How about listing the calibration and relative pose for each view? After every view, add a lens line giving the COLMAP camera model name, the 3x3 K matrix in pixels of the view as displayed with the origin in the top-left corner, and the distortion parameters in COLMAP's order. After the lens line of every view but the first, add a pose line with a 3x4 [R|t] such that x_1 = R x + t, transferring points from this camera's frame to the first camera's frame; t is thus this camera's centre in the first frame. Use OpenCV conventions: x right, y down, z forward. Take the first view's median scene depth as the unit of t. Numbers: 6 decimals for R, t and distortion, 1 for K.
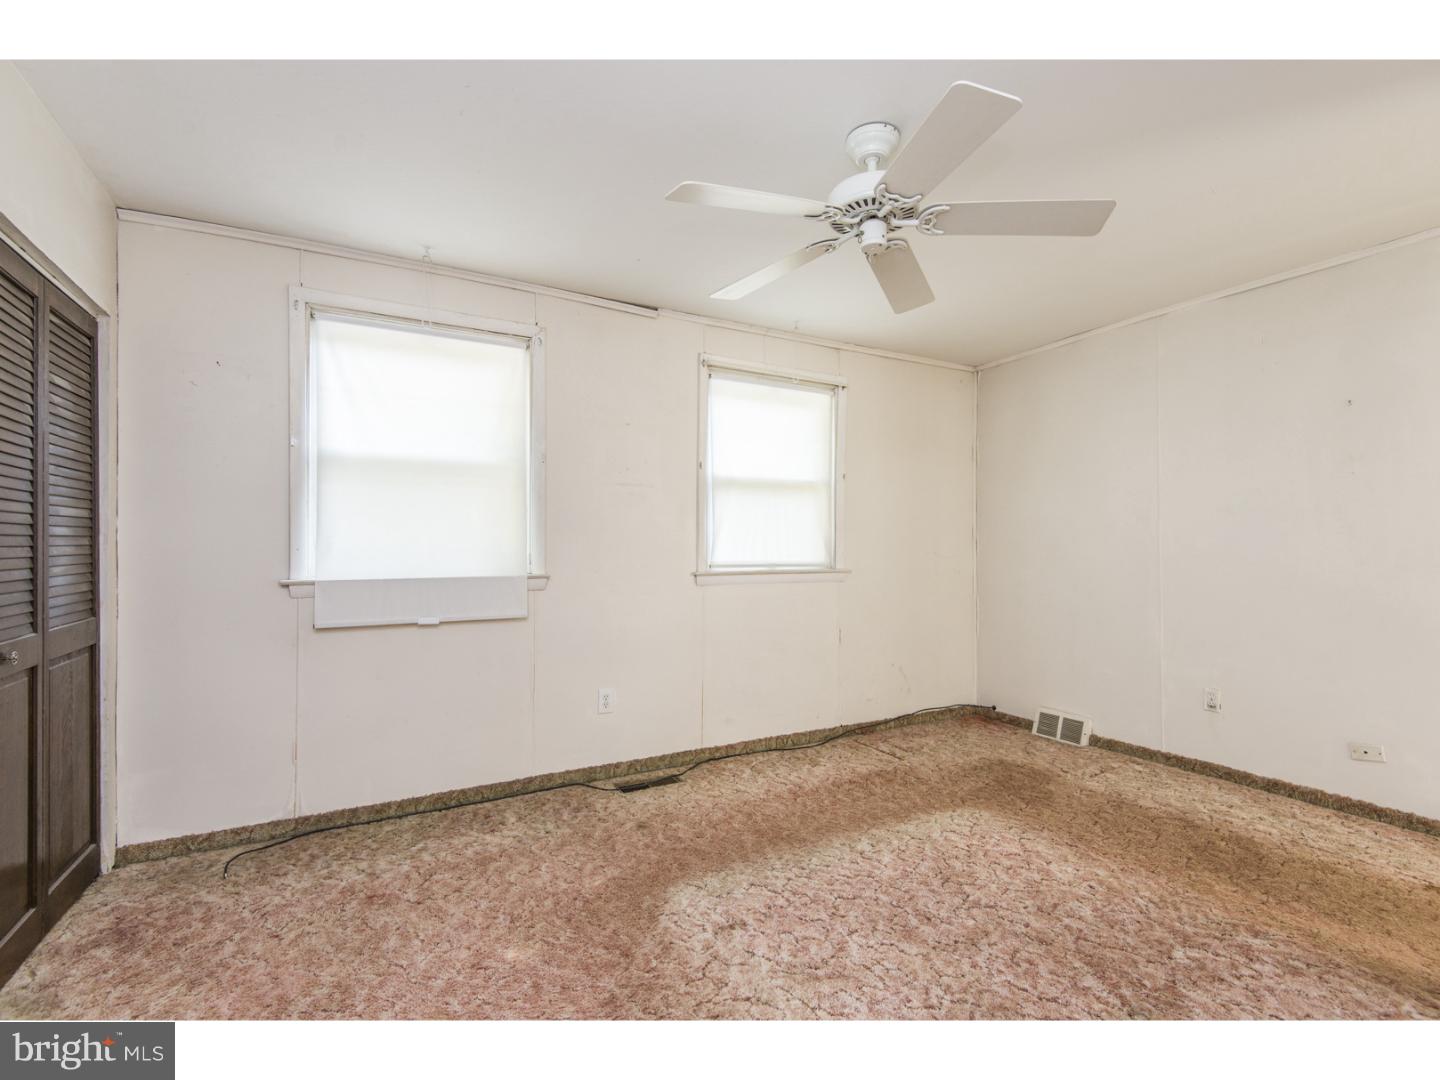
lens RADIAL K [[651.2, 0, 721.5], [0, 651.2, 542.8], [0, 0, 1]] dist [0.039243, -0.026820]
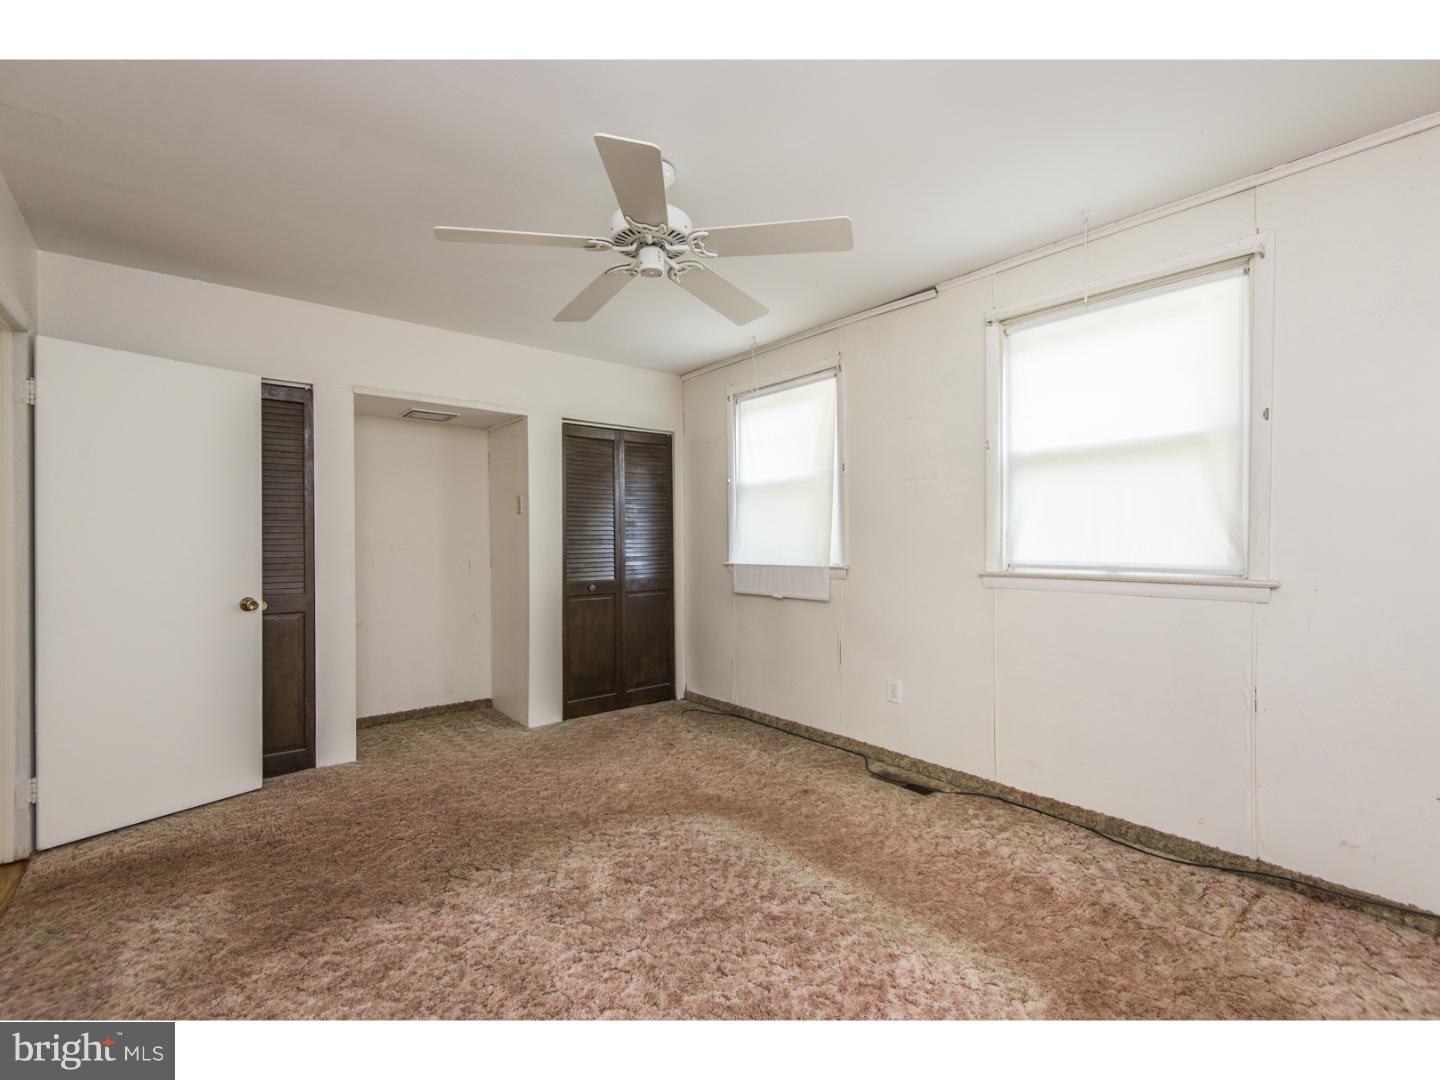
lens RADIAL K [[651.2, 0, 721.5], [0, 651.2, 542.8], [0, 0, 1]] dist [0.039243, -0.026820]
pose [[0.186406, 0.003107, -0.982468, 0.817102], [0.016733, 0.999840, 0.006337, -0.004888], [0.982330, -0.017621, 0.186324, 0.557809]]
